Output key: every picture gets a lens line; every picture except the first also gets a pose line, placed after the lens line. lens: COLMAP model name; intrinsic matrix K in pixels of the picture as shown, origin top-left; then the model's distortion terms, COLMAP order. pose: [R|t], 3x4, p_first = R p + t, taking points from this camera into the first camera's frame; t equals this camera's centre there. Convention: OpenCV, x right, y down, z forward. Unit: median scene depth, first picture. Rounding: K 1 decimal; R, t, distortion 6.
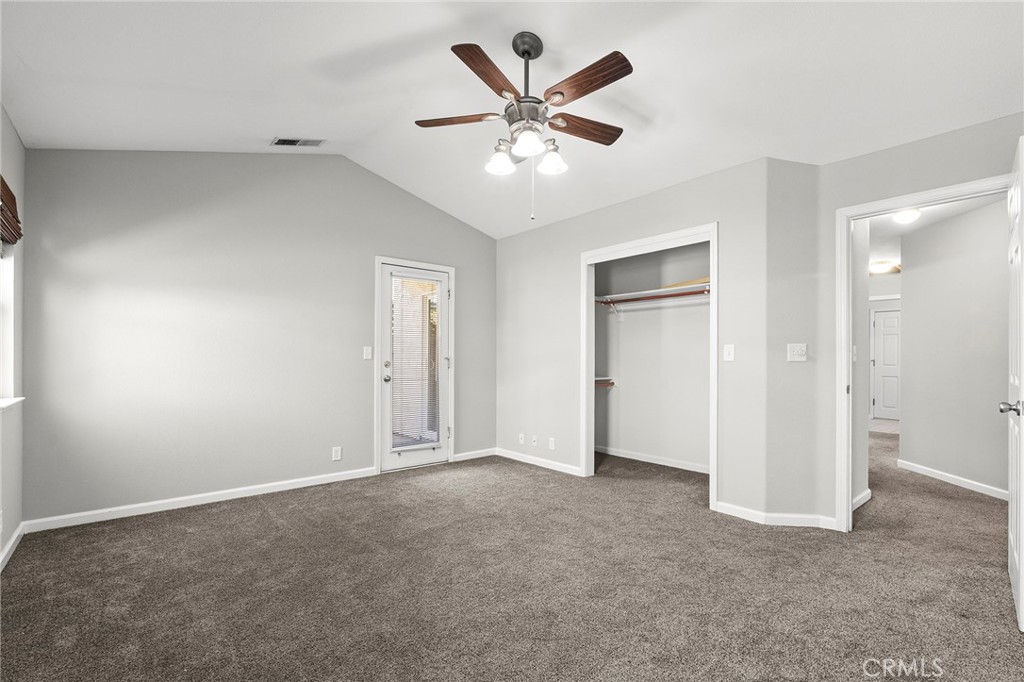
lens RADIAL K [[460.7, 0, 510.6], [0, 460.7, 354.8], [0, 0, 1]] dist [0.000120, -0.000659]
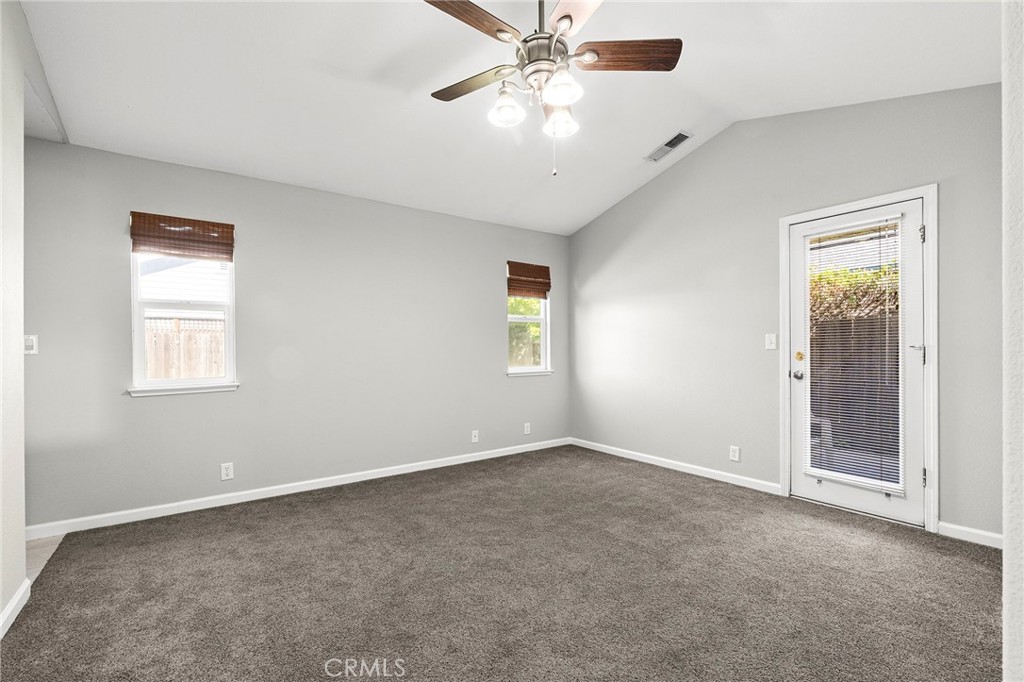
lens RADIAL K [[446.5, 0, 513.6], [0, 446.5, 346.0], [0, 0, 1]] dist [-0.000992, -0.000291]
pose [[-0.065500, -0.009463, -0.997808, 0.610230], [0.012513, 0.999869, -0.010304, 0.007310], [0.997774, -0.013160, -0.065373, 0.719901]]
